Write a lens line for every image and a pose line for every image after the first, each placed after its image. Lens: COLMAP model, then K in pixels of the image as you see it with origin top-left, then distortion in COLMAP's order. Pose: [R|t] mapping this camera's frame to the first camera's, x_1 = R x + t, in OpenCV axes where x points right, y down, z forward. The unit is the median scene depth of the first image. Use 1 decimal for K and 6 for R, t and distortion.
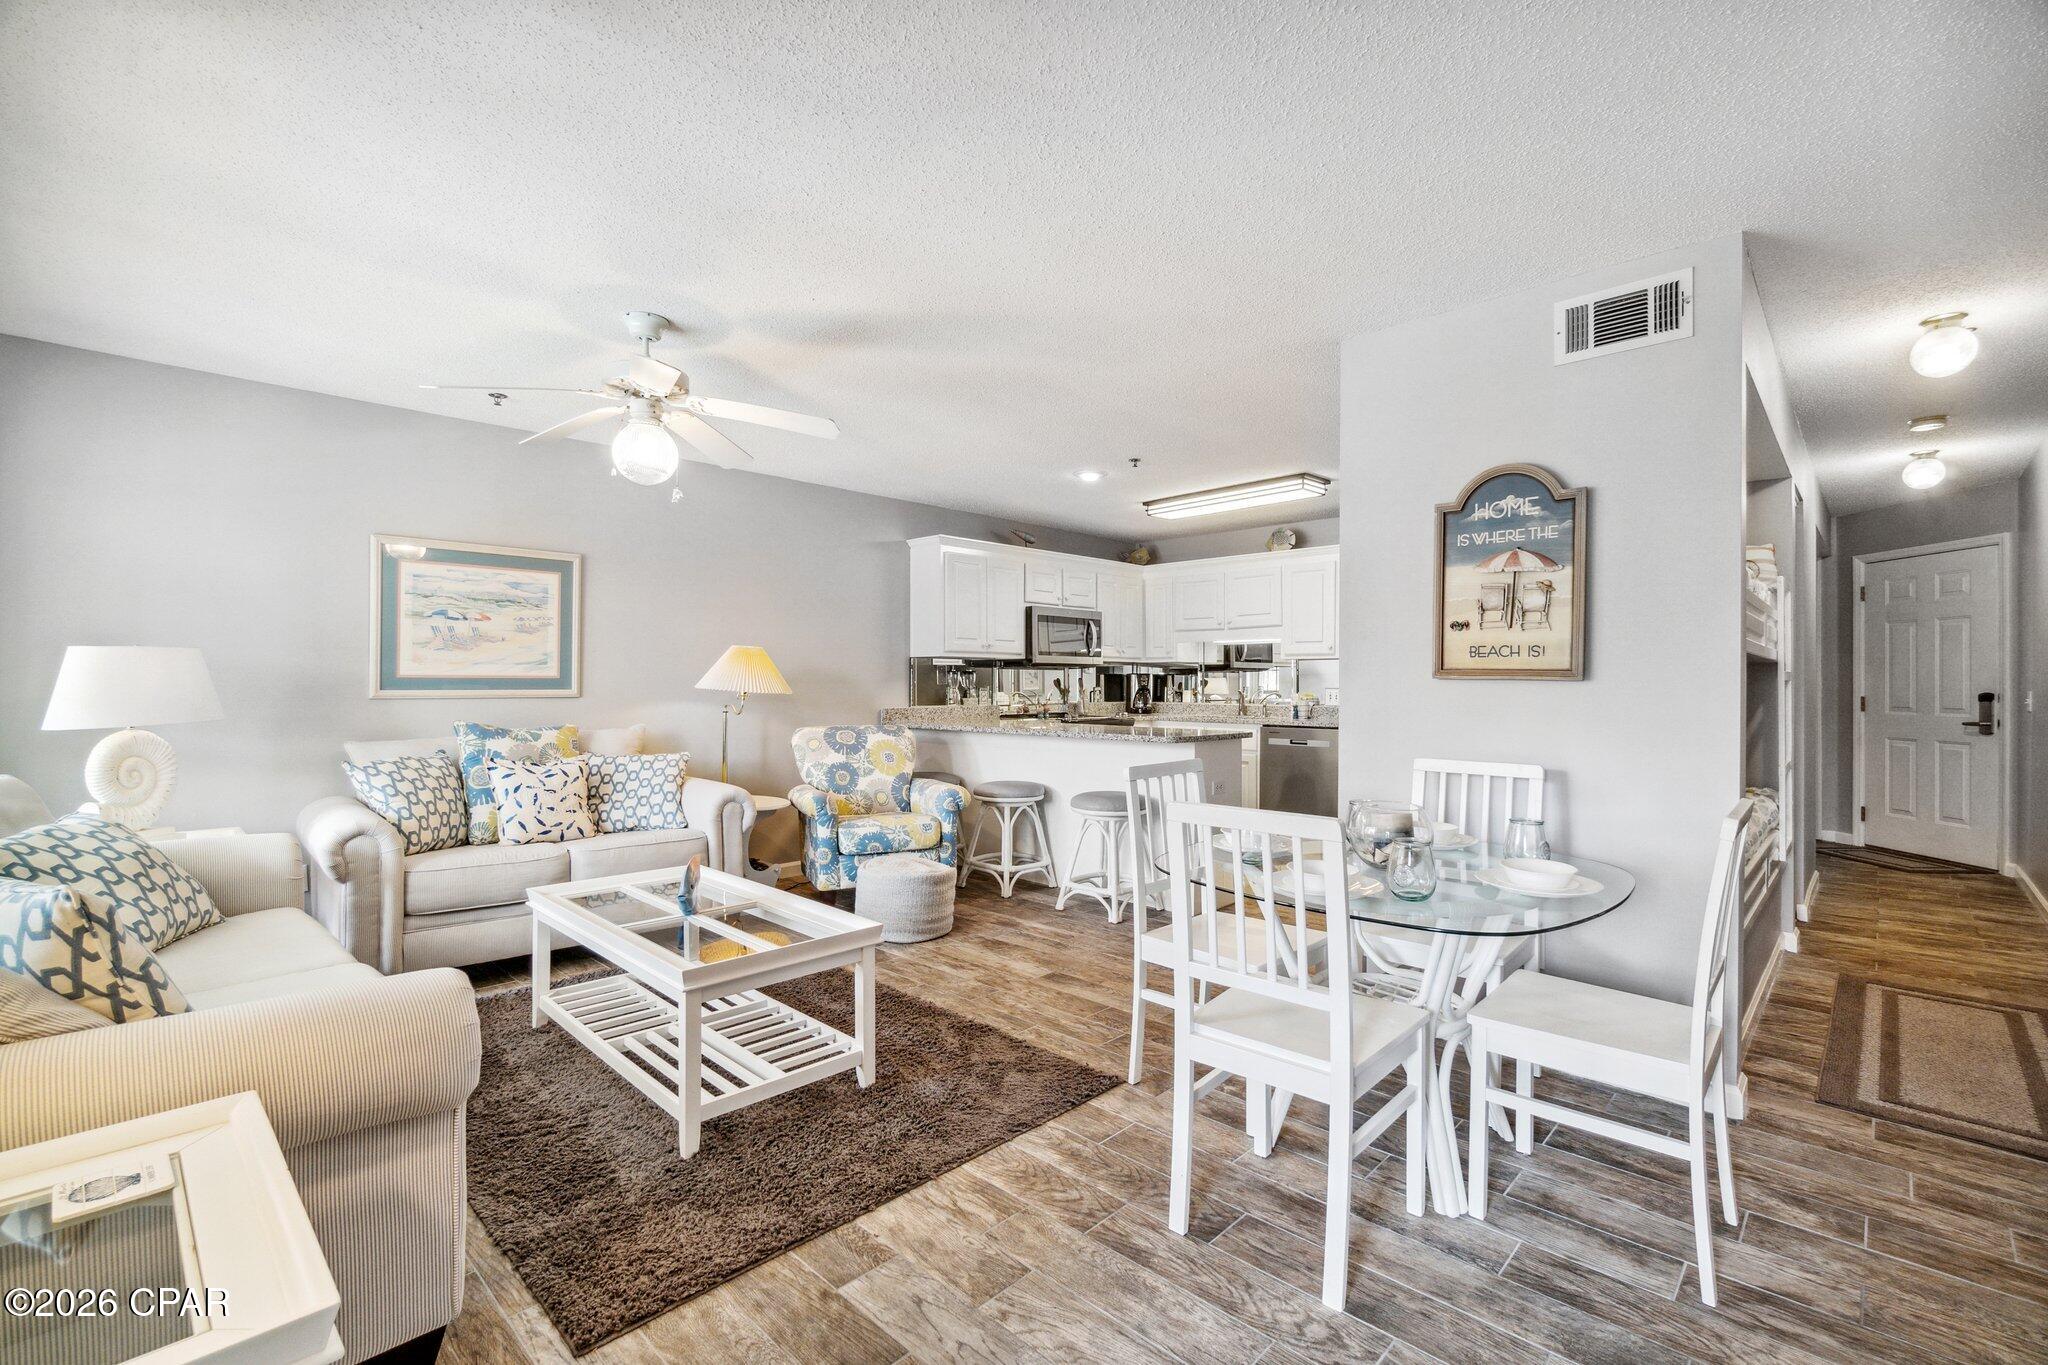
lens RADIAL K [[901.6, 0, 1016.3], [0, 901.6, 686.2], [0, 0, 1]] dist [-0.000675, -0.000437]
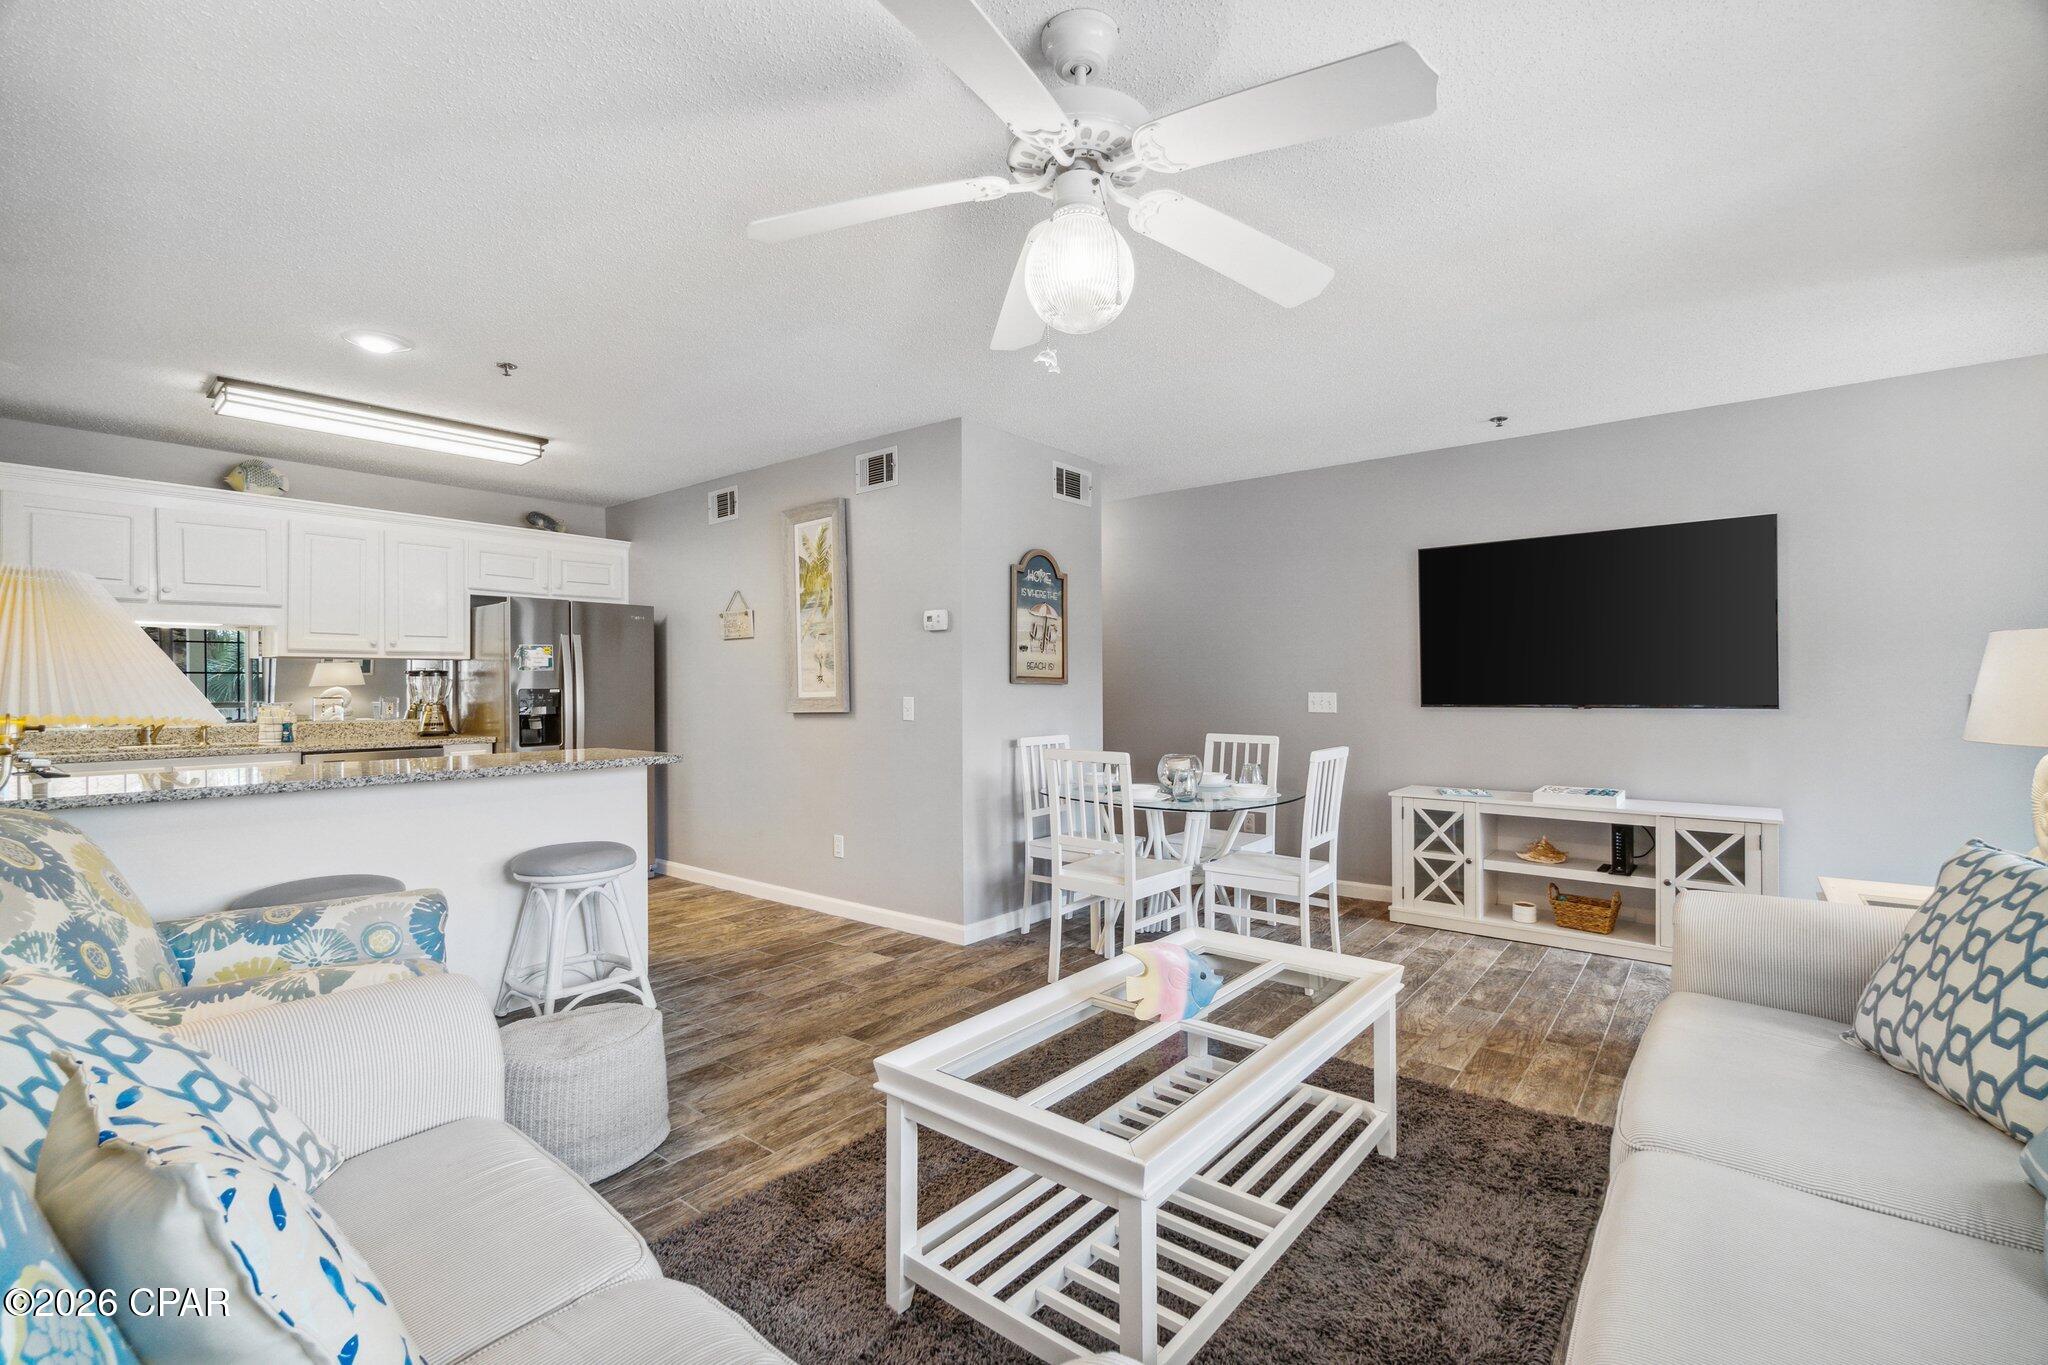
lens RADIAL K [[900.1, 0, 1032.0], [0, 900.1, 685.4], [0, 0, 1]] dist [0.000696, -0.000784]
pose [[-0.103316, -0.004174, 0.994640, -0.703837], [0.009549, 0.999941, 0.005188, -0.008544], [-0.994603, 0.010034, -0.103270, 0.795132]]
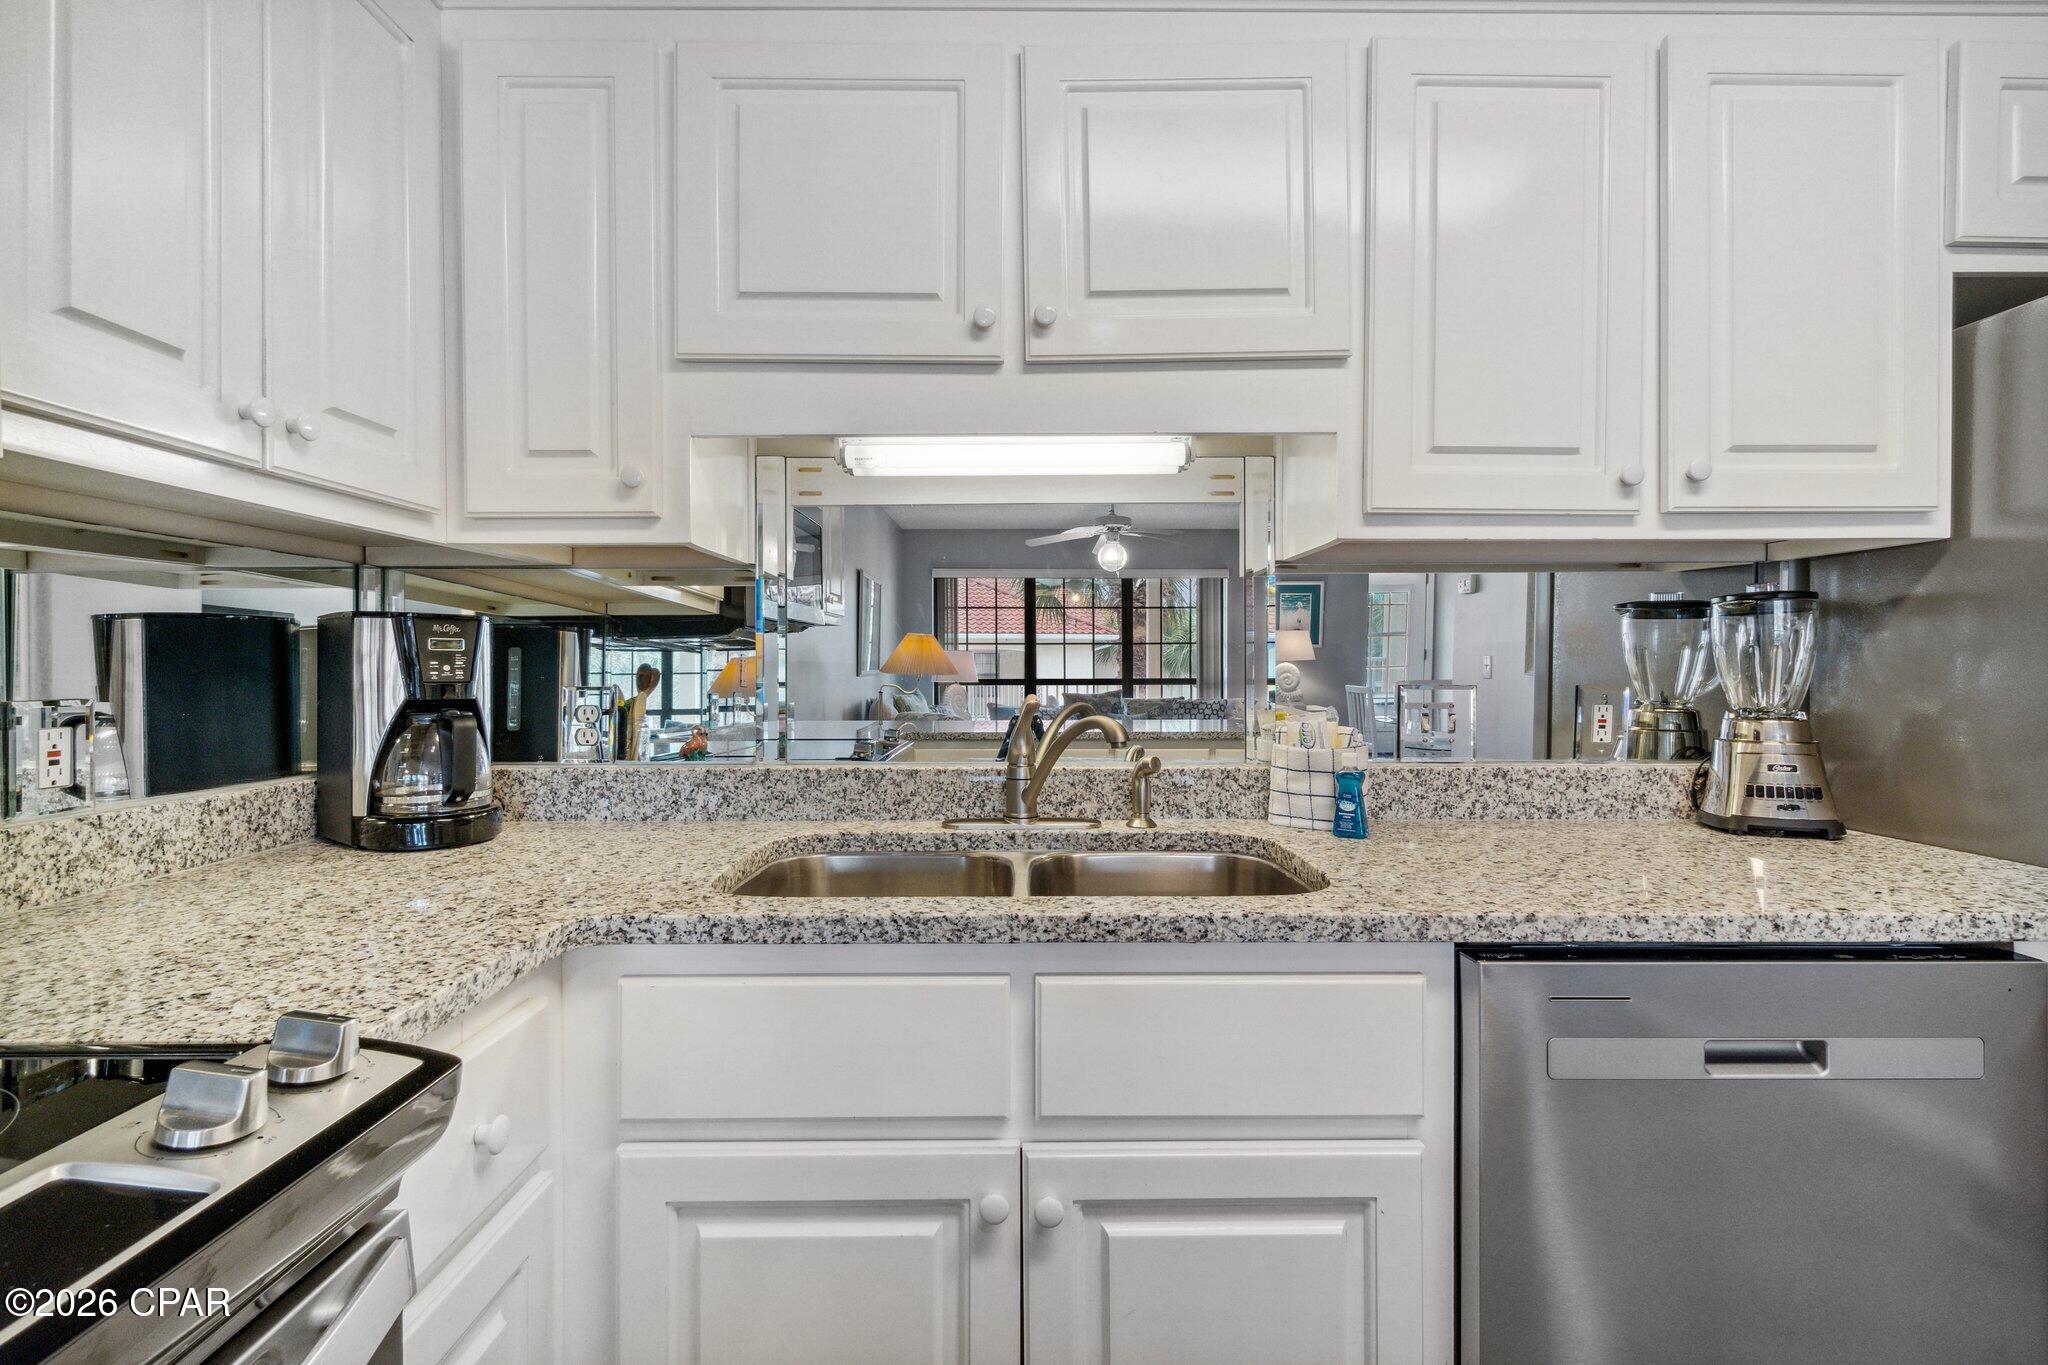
lens RADIAL K [[900.1, 0, 1032.0], [0, 900.1, 685.4], [0, 0, 1]] dist [0.000696, -0.000784]
pose [[0.707643, -0.016960, 0.706367, 0.179907], [0.007786, 0.999838, 0.016206, -0.003437], [-0.706528, -0.005968, 0.707660, 1.443325]]
